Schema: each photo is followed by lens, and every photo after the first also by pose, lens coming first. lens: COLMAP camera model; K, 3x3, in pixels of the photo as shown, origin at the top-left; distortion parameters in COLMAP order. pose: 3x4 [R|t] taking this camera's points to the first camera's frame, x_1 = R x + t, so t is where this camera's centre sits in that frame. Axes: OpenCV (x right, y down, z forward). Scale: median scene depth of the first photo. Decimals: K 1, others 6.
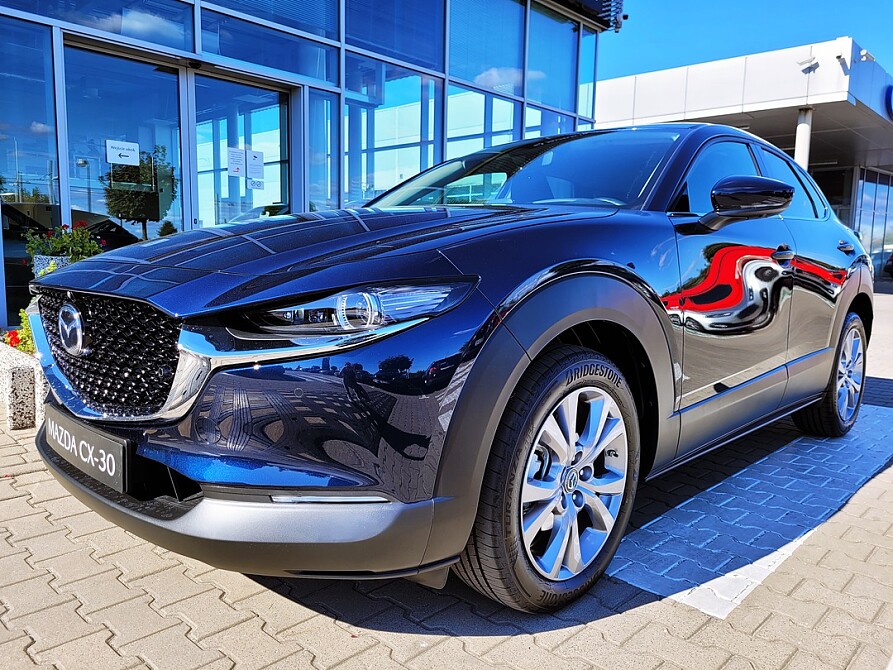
lens RADIAL K [[671.3, 0, 444.1], [0, 671.3, 336.9], [0, 0, 1]] dist [0.007751, -0.000415]
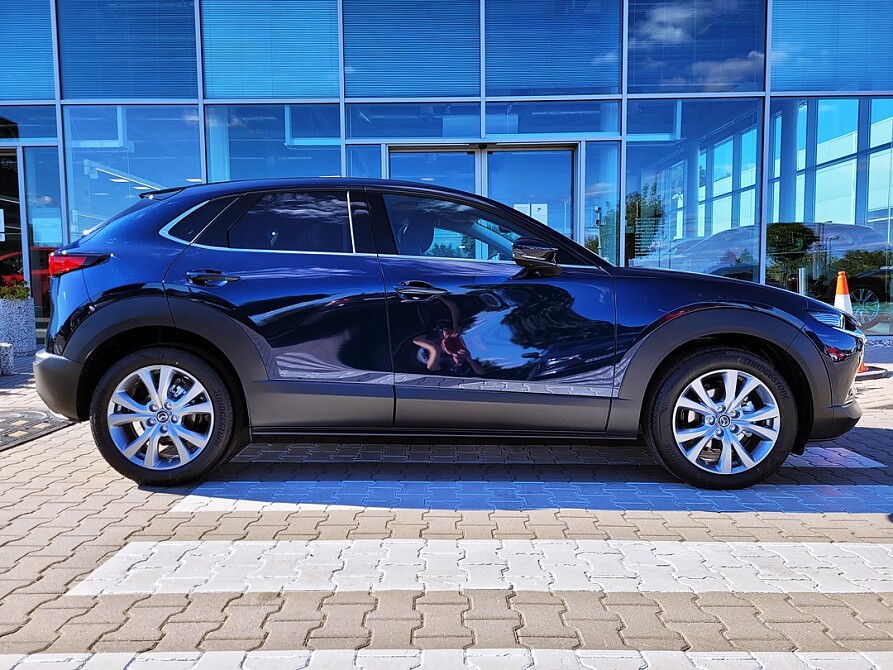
lens RADIAL K [[672.3, 0, 440.8], [0, 672.3, 335.9], [0, 0, 1]] dist [0.007182, -0.001514]
pose [[0.692351, 0.024698, -0.721138, 0.533359], [-0.062134, 0.997742, -0.025483, -0.004220], [0.718880, 0.062451, 0.692323, 0.076974]]
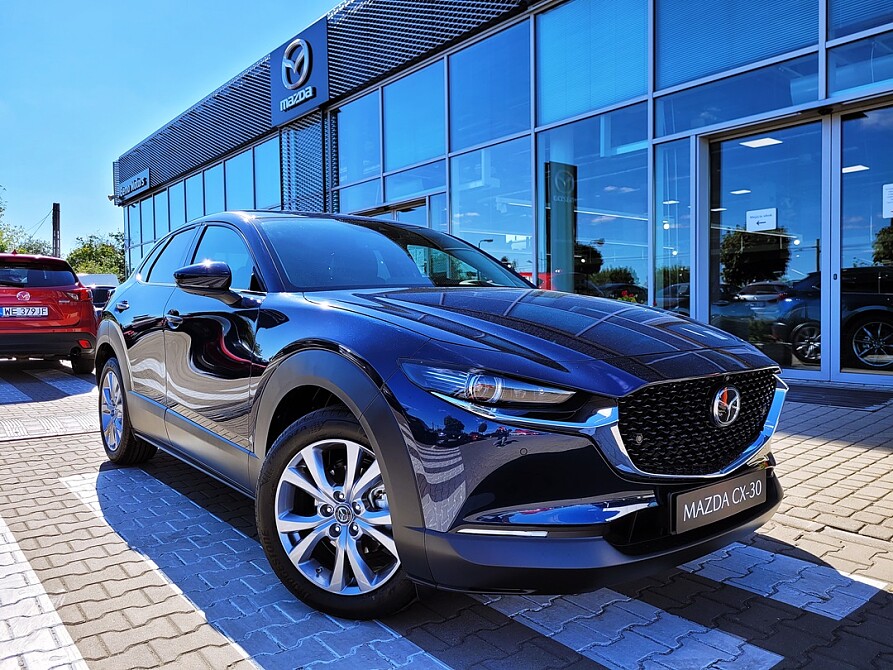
lens RADIAL K [[672.3, 0, 440.8], [0, 672.3, 335.9], [0, 0, 1]] dist [0.007182, -0.001514]
pose [[-0.122568, 0.022100, -0.992214, 0.654139], [-0.103636, 0.994001, 0.034942, -0.075139], [0.987034, 0.107111, -0.119543, 0.646898]]
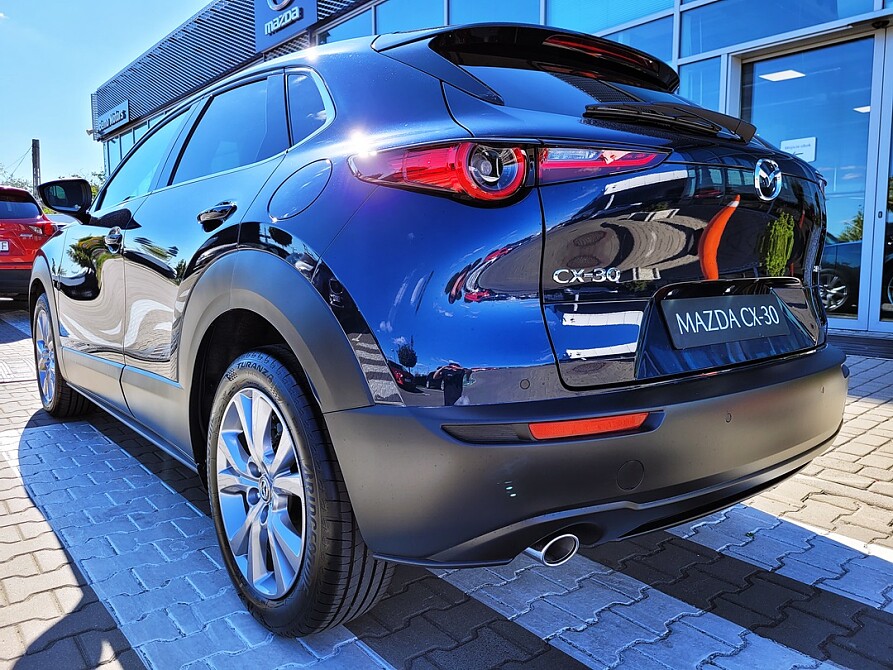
lens RADIAL K [[672.3, 0, 440.8], [0, 672.3, 335.9], [0, 0, 1]] dist [0.007182, -0.001514]
pose [[-0.111626, 0.097651, -0.988941, 0.560024], [-0.115587, 0.987130, 0.110519, -0.061215], [0.987005, 0.126646, -0.098903, 0.628826]]
